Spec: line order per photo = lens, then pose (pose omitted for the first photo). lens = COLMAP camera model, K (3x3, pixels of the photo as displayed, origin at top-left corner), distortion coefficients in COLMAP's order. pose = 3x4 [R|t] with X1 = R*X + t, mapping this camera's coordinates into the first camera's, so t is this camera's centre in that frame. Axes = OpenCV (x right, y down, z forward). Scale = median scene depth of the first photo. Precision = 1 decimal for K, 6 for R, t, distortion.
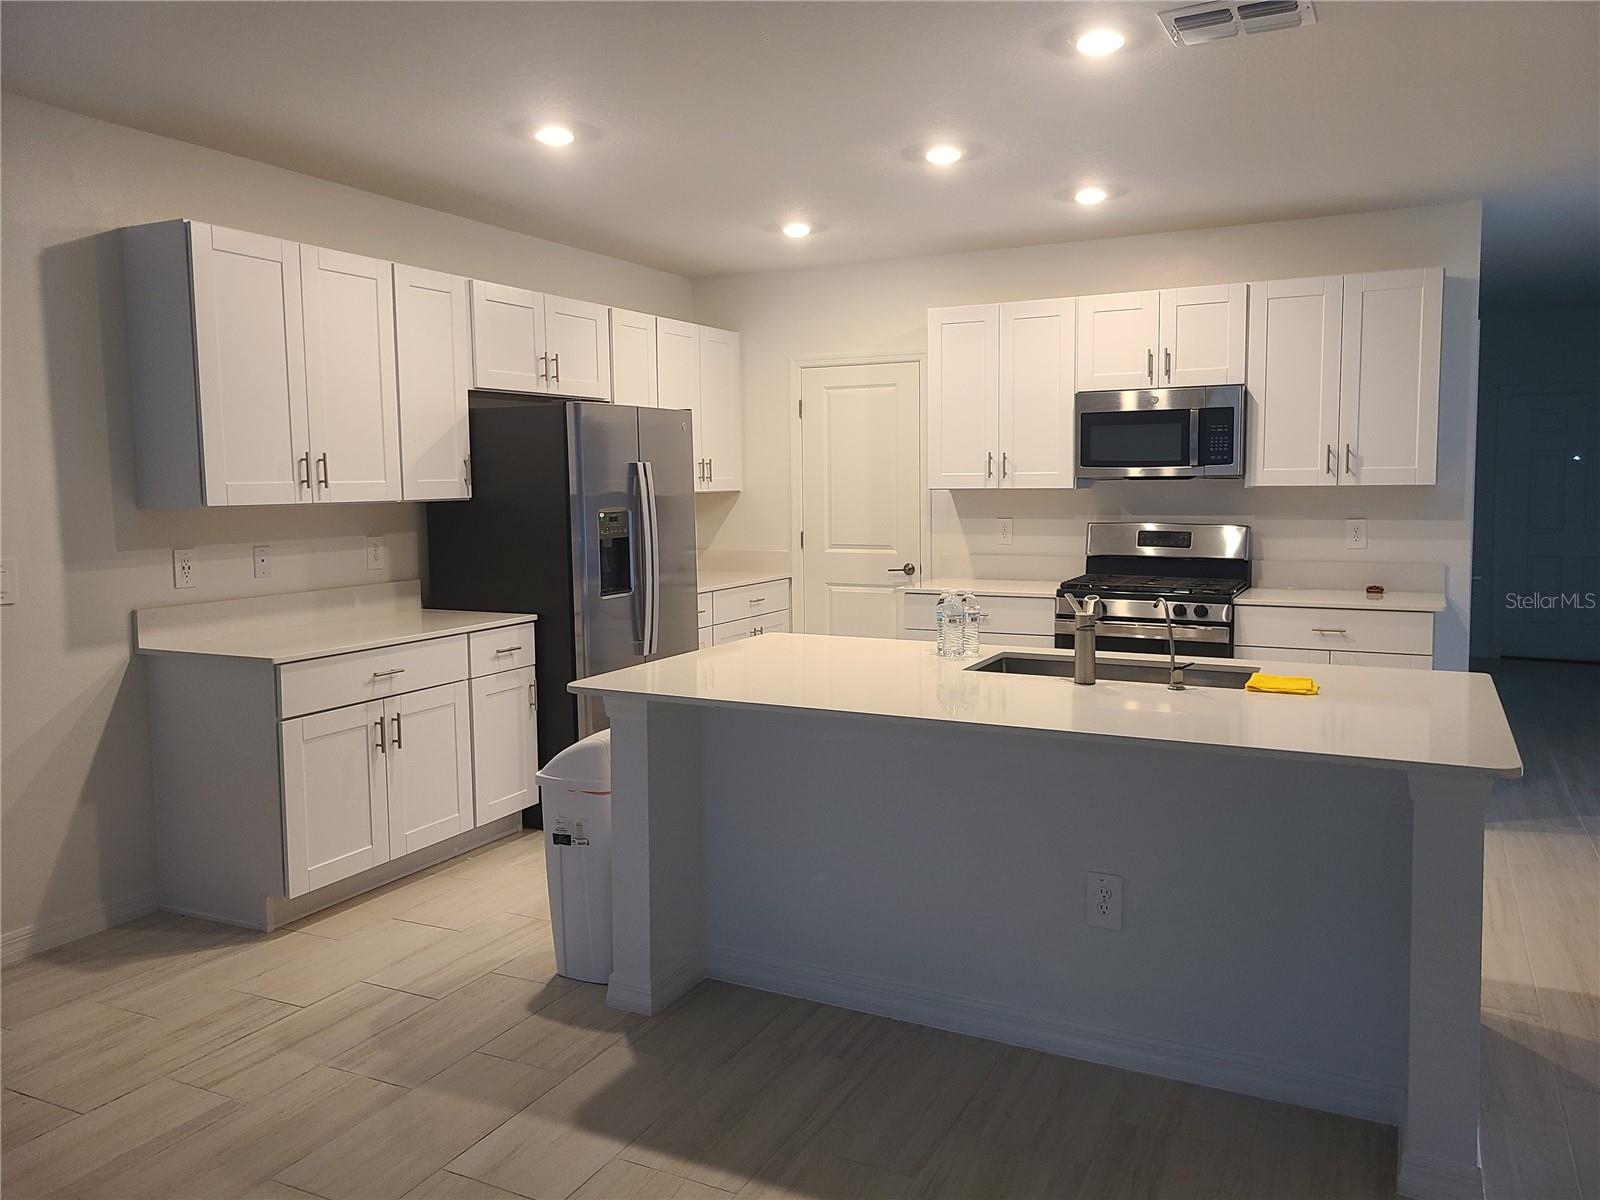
lens RADIAL K [[1196.5, 0, 805.4], [0, 1196.5, 566.9], [0, 0, 1]] dist [0.051491, -0.038079]
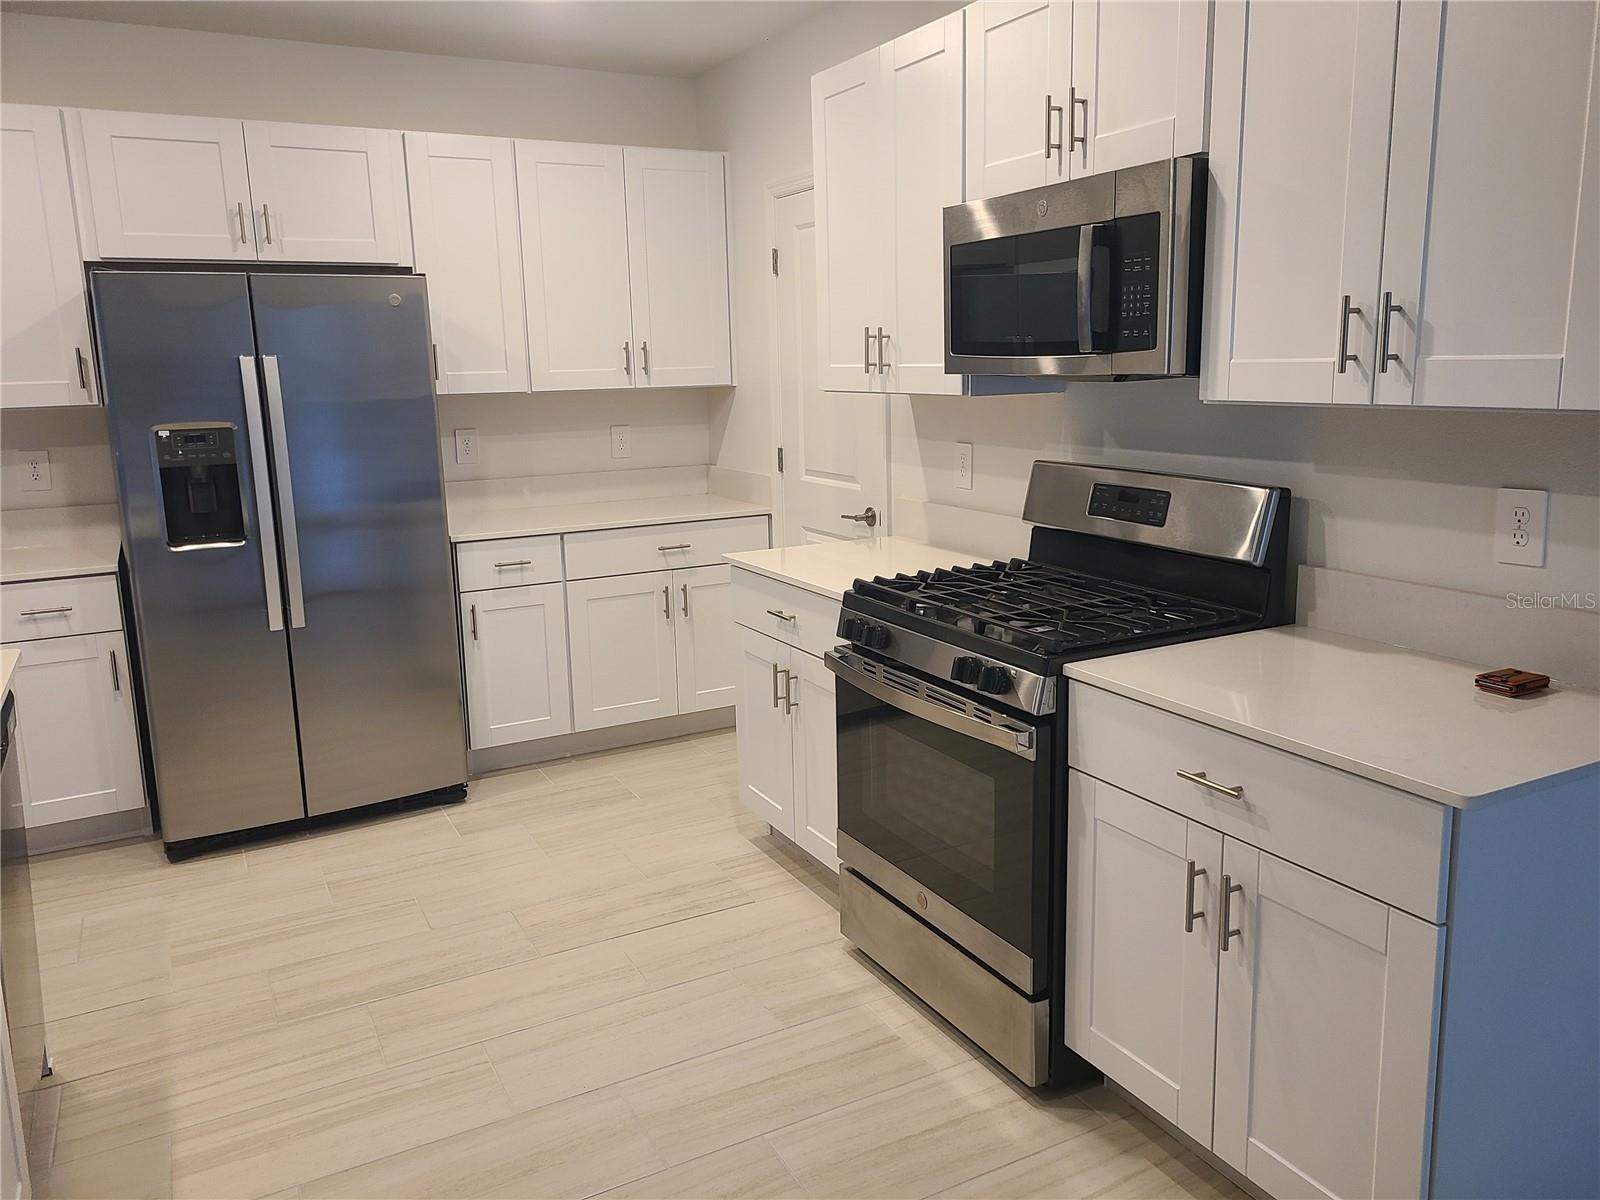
lens RADIAL K [[1196.5, 0, 805.4], [0, 1196.5, 566.9], [0, 0, 1]] dist [0.051491, -0.038079]
pose [[0.819831, 0.091952, -0.565175, 0.502880], [-0.028153, 0.992301, 0.120606, -0.056351], [0.571914, -0.082965, 0.816108, 0.569597]]
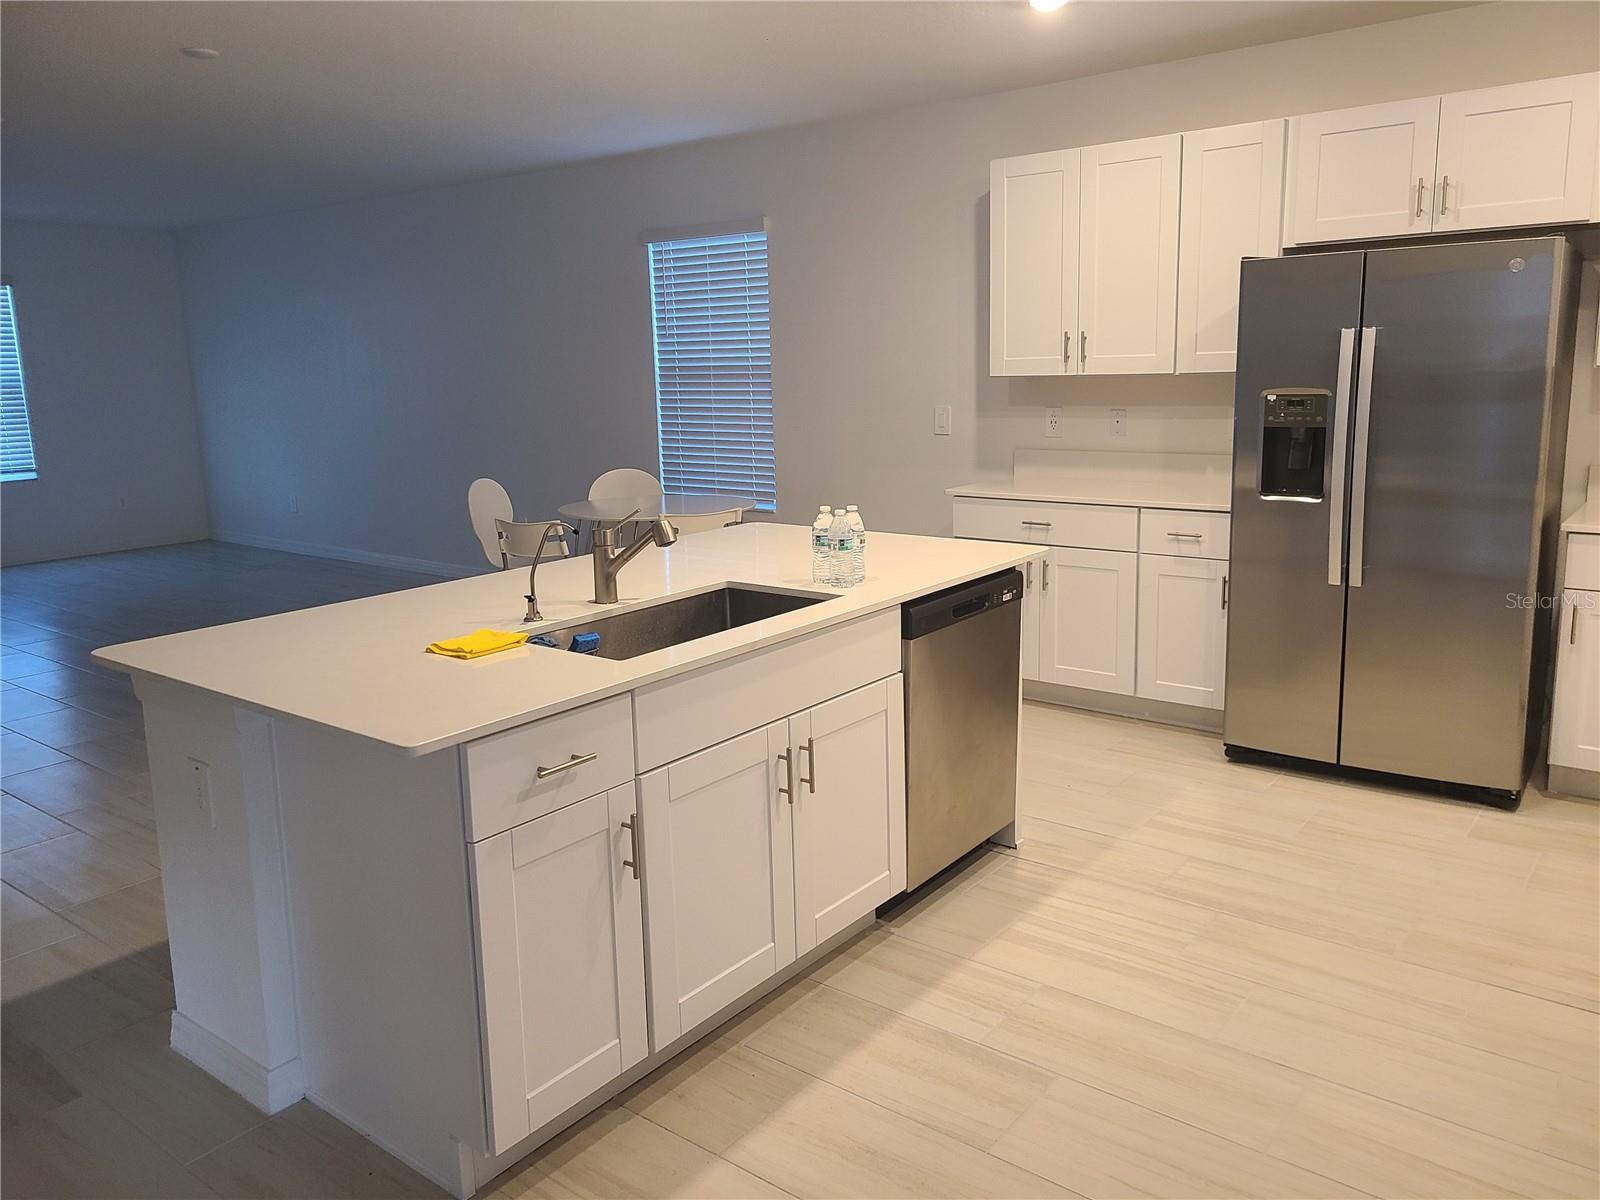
lens RADIAL K [[1196.5, 0, 805.4], [0, 1196.5, 566.9], [0, 0, 1]] dist [0.051491, -0.038079]
pose [[-0.197933, 0.188228, -0.961973, 0.643766], [-0.043062, 0.978772, 0.200376, -0.073910], [0.979269, 0.081086, -0.185626, 0.773297]]
